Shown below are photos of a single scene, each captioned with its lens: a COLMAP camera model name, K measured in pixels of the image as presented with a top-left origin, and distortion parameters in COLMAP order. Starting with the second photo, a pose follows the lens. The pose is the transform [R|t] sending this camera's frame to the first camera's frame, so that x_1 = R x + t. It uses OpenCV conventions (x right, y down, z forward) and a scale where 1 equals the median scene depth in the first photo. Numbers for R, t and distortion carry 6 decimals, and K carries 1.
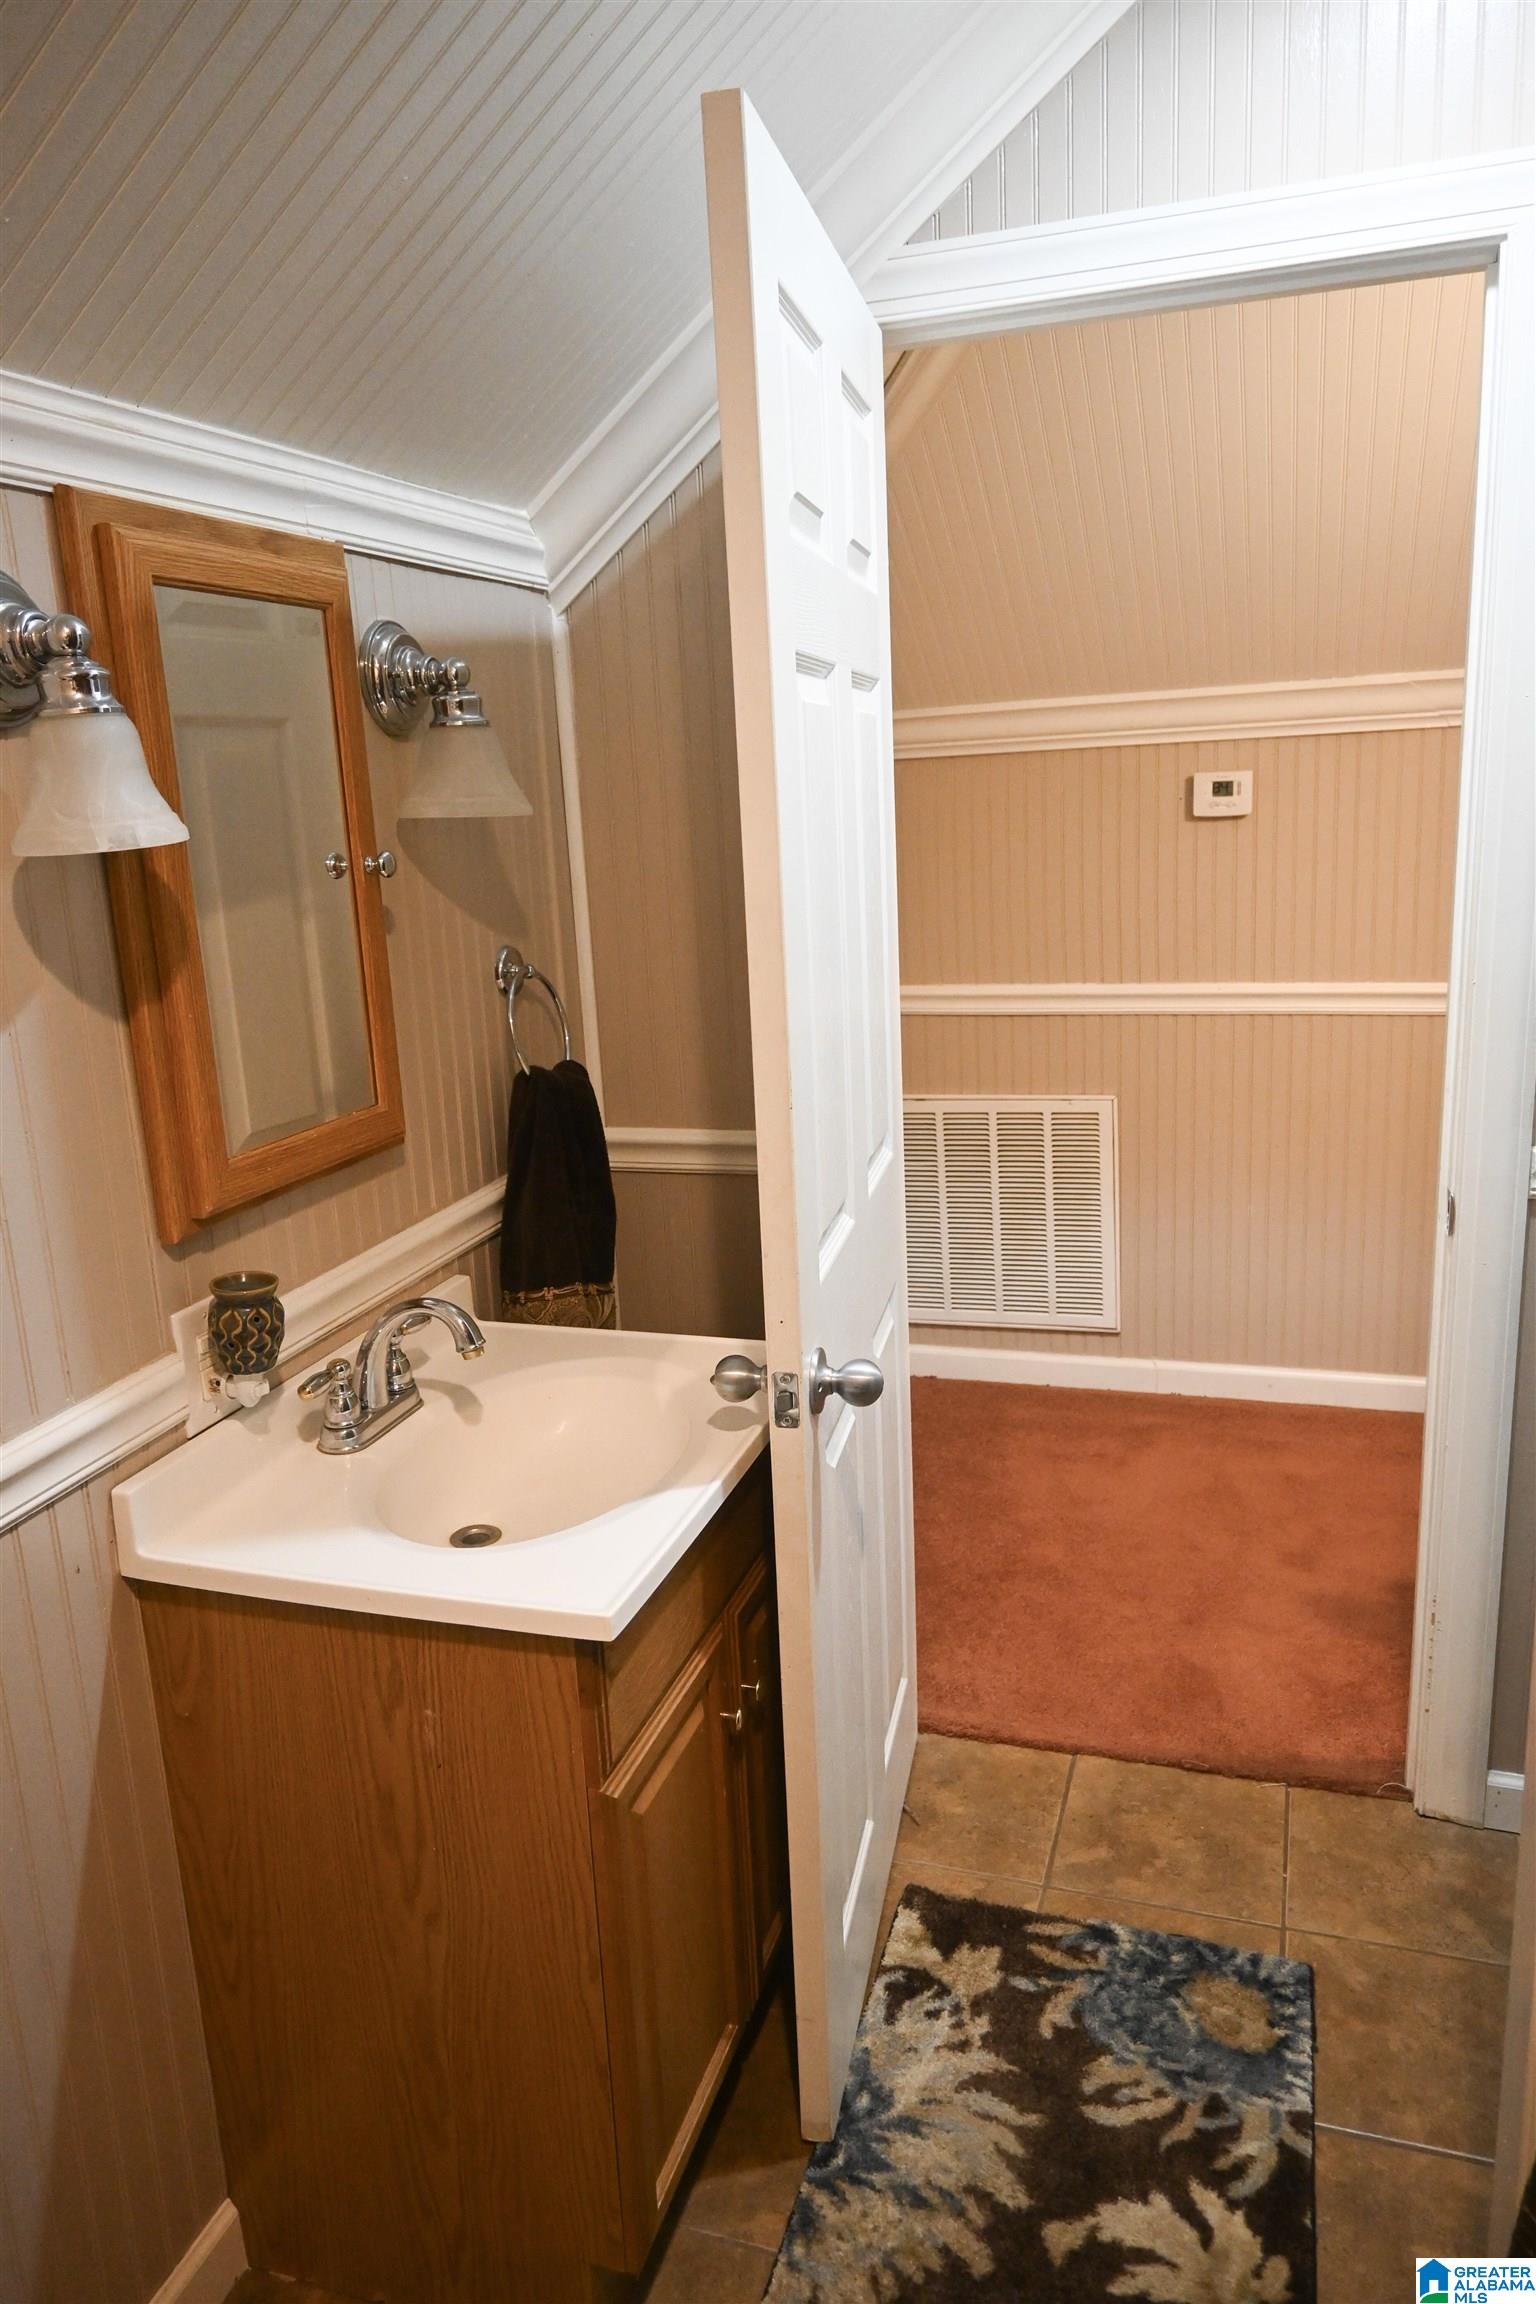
lens RADIAL K [[1563.2, 0, 771.4], [0, 1563.2, 1155.0], [0, 0, 1]] dist [-0.004772, 0.000265]
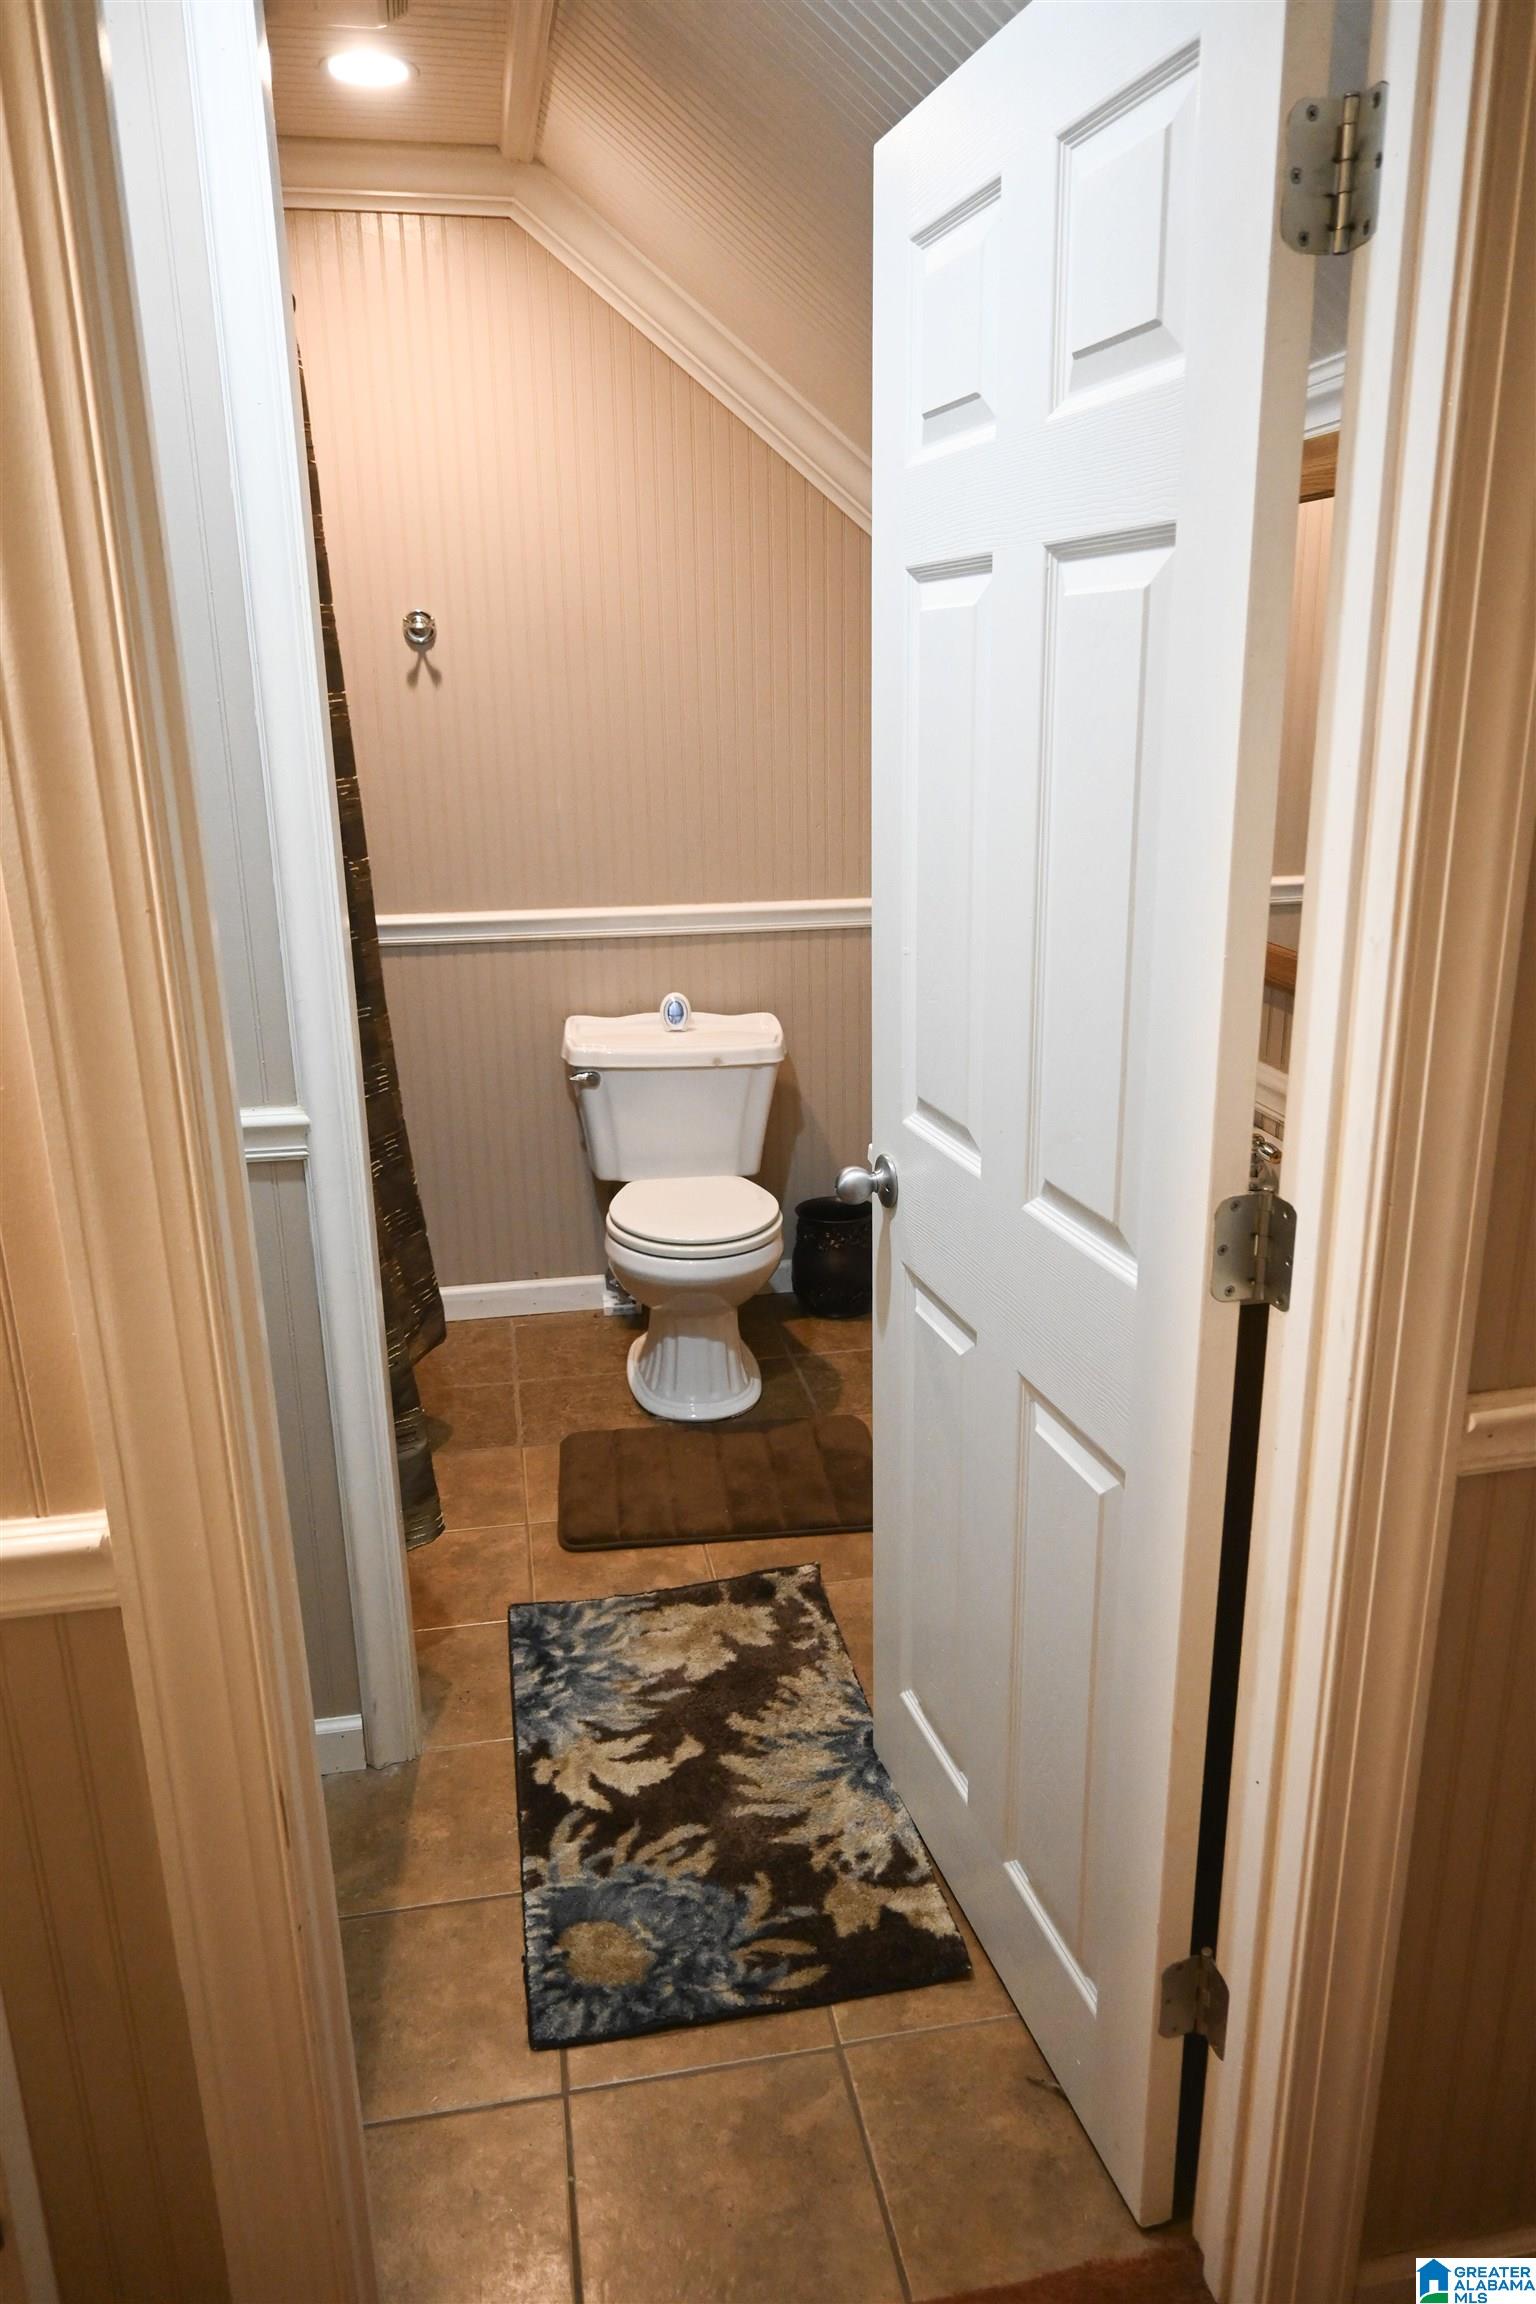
lens RADIAL K [[1563.2, 0, 769.9], [0, 1563.2, 1141.7], [0, 0, 1]] dist [-0.004772, 0.000265]
pose [[-0.872785, 0.205608, -0.442686, 0.551474], [-0.054694, 0.860042, 0.507284, -0.426548], [0.485030, 0.466962, -0.739386, 1.586204]]
